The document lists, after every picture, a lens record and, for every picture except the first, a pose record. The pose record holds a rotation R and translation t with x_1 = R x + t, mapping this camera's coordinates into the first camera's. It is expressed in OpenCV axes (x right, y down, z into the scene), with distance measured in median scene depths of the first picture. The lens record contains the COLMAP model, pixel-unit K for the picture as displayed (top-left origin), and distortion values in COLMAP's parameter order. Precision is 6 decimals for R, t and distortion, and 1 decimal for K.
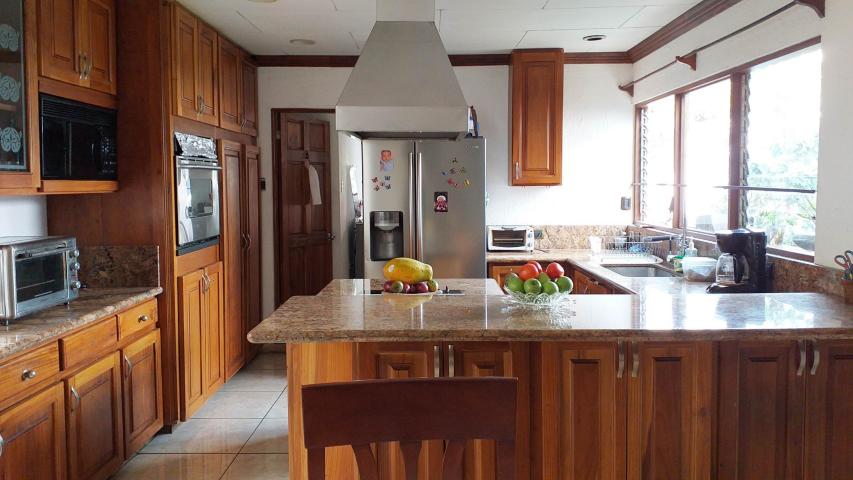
lens RADIAL K [[668.8, 0, 428.0], [0, 668.8, 220.9], [0, 0, 1]] dist [0.133650, -0.293228]
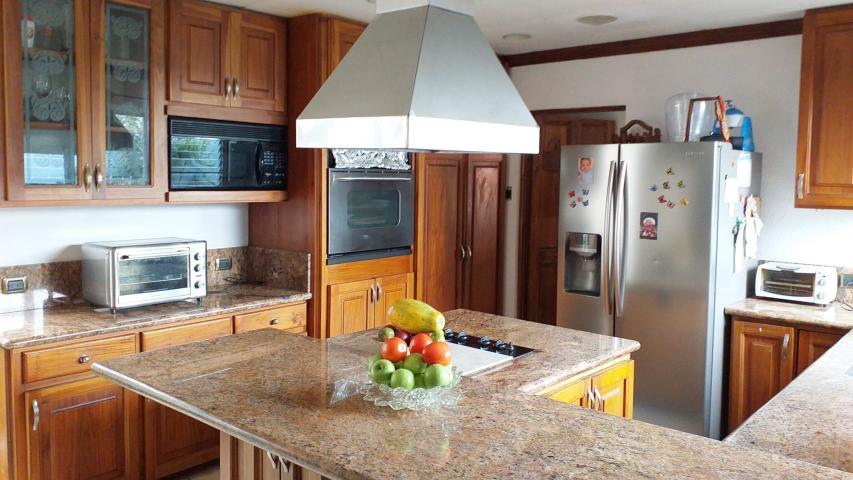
lens RADIAL K [[668.8, 0, 428.0], [0, 668.8, 220.9], [0, 0, 1]] dist [0.133650, -0.293228]
pose [[0.759117, 0.058650, -0.648306, 0.325725], [-0.054452, 0.998164, 0.026541, -0.040770], [0.648672, 0.015154, 0.760917, 0.255458]]
